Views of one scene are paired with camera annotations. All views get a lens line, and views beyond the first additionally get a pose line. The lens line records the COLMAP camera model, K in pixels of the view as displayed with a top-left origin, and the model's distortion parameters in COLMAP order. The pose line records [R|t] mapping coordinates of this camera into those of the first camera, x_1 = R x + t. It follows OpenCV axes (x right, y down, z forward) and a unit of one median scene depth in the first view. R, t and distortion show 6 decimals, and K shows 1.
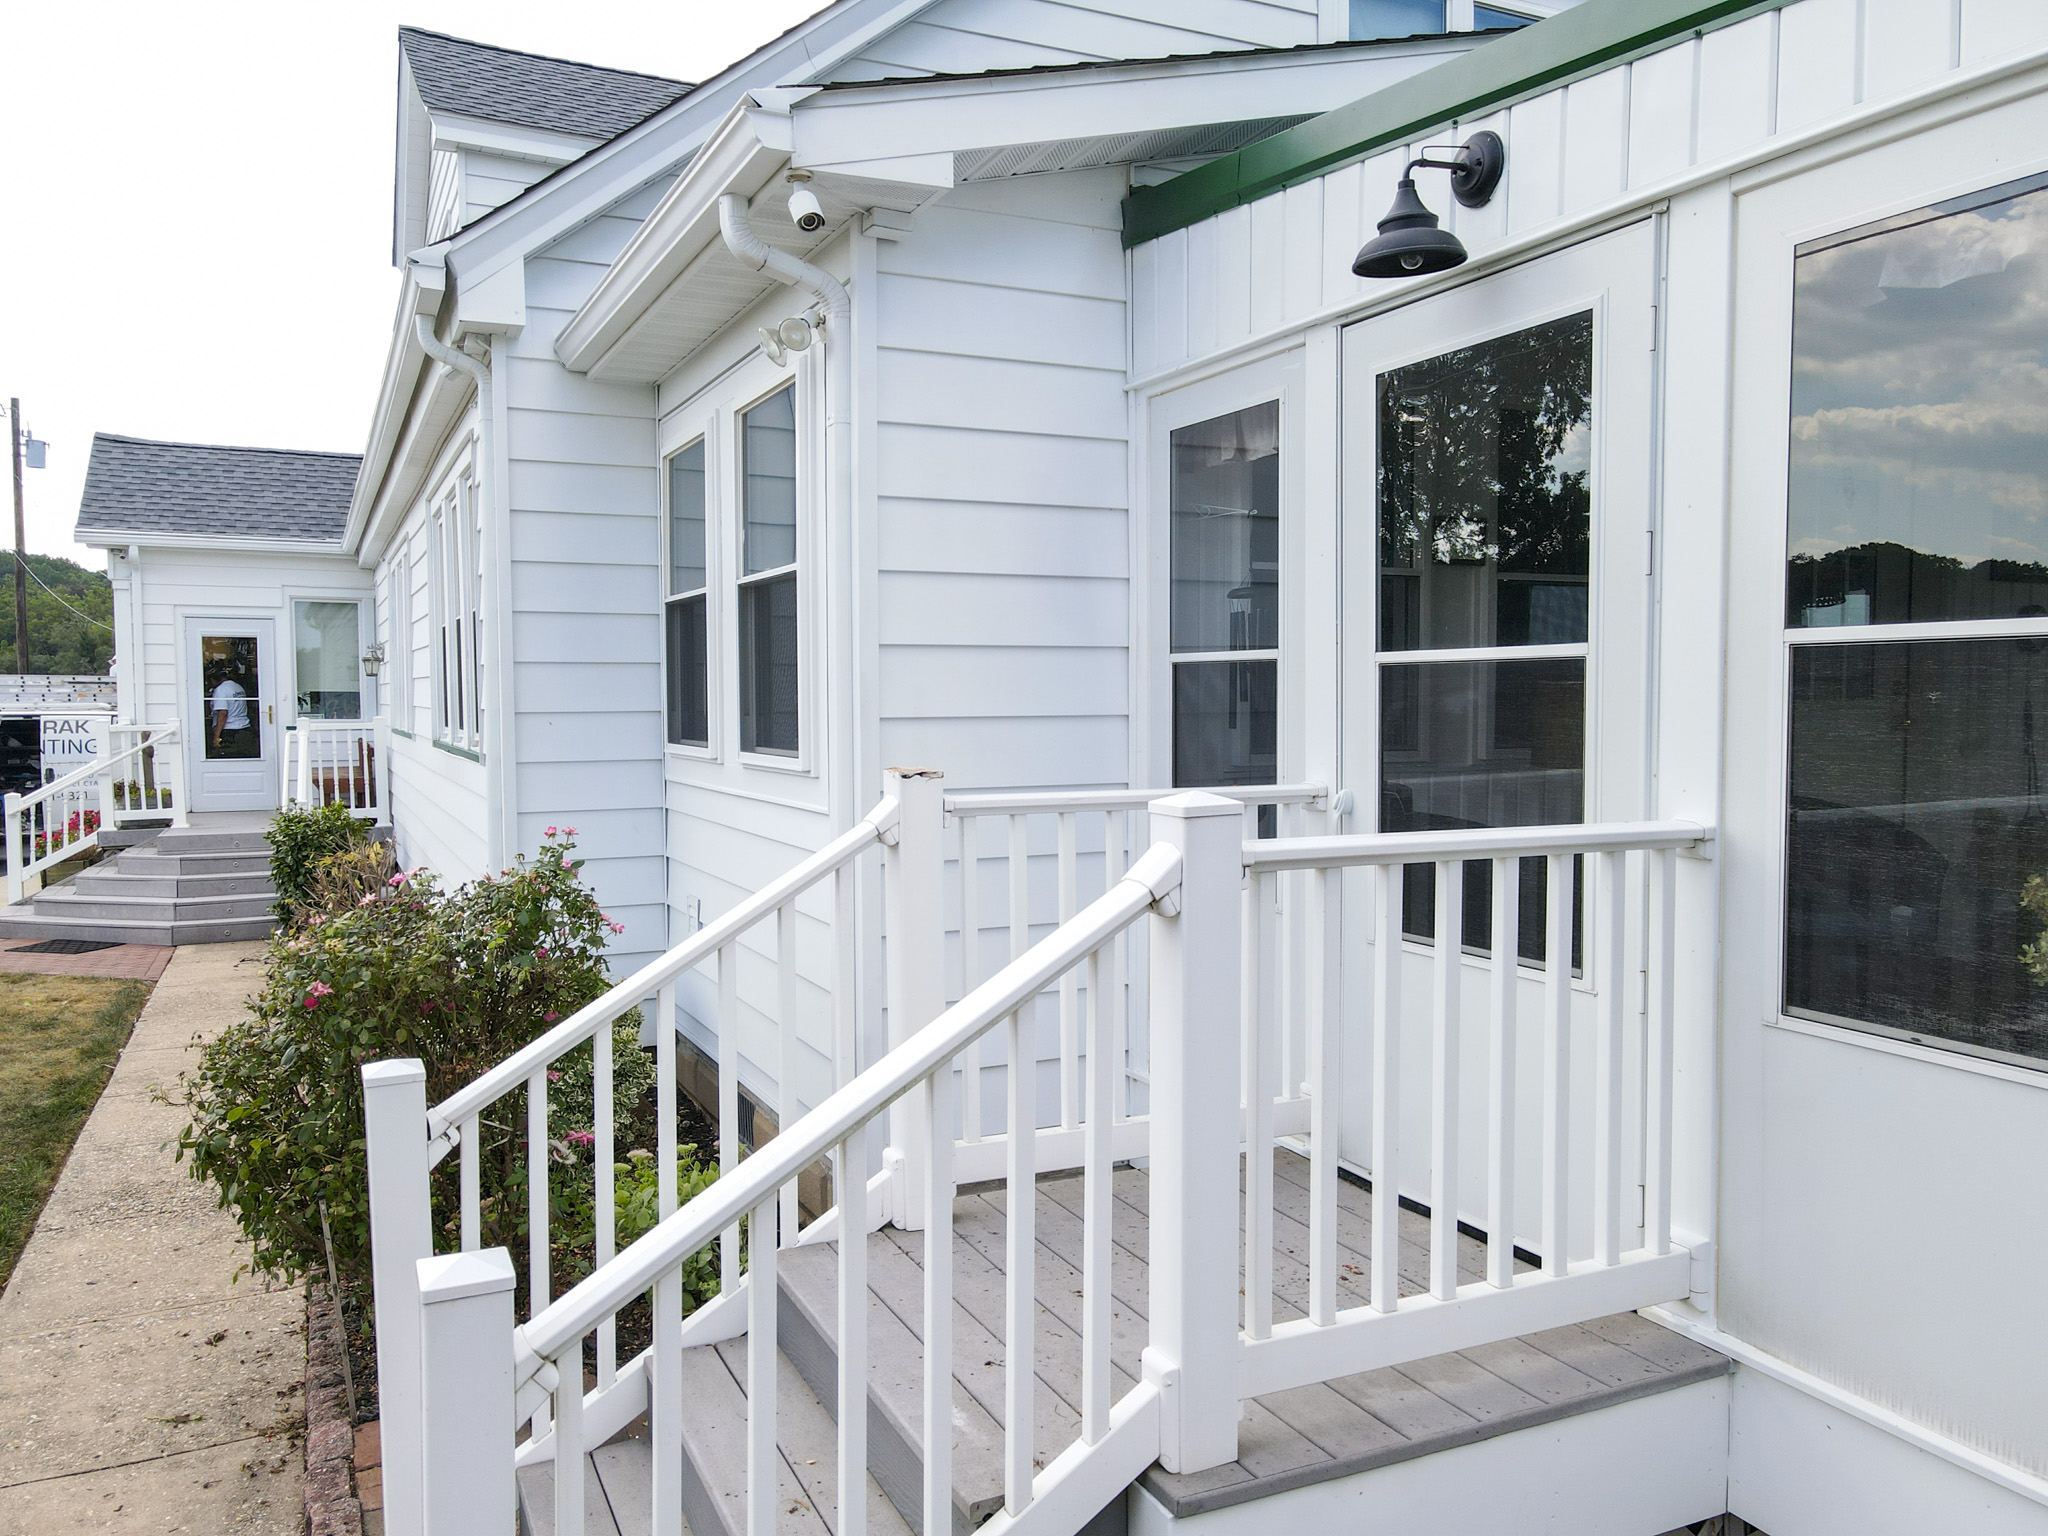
lens RADIAL K [[1536.0, 0, 1024.0], [0, 1536.0, 768.0], [0, 0, 1]] dist [-0.003657, -0.003009]
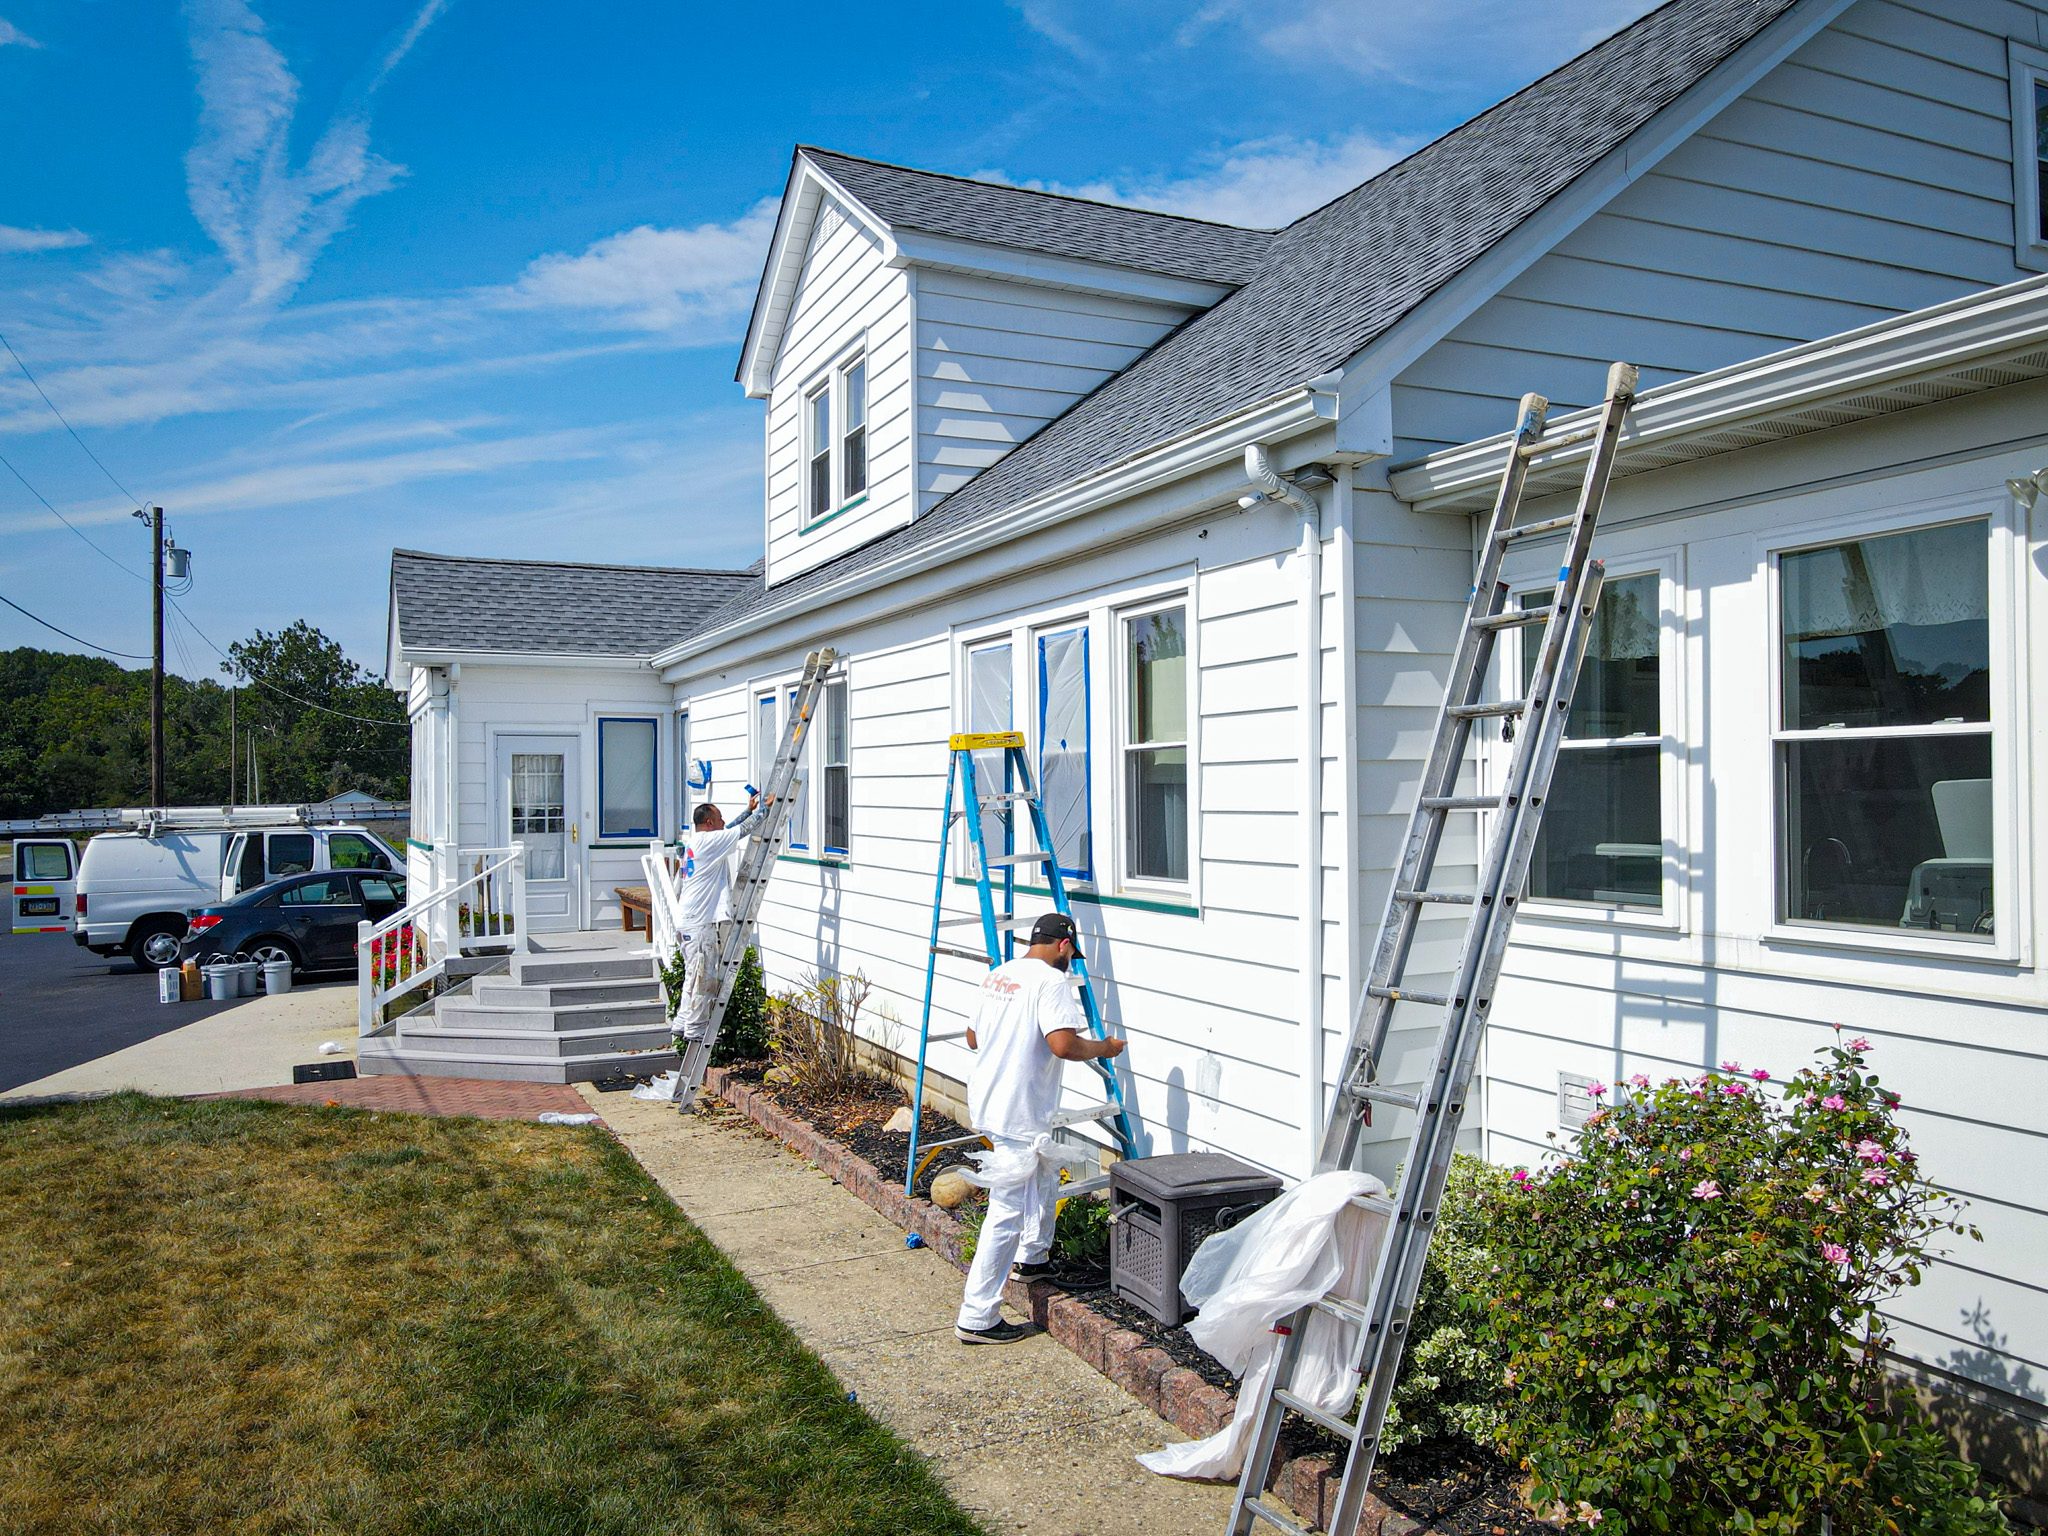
lens RADIAL K [[1536.0, 0, 1024.0], [0, 1536.0, 768.0], [0, 0, 1]] dist [-0.003657, -0.003009]
pose [[0.999861, -0.009808, -0.013459, -0.193980], [0.009003, 0.998241, -0.058597, -0.016816], [0.014010, 0.058468, 0.998191, 0.027684]]
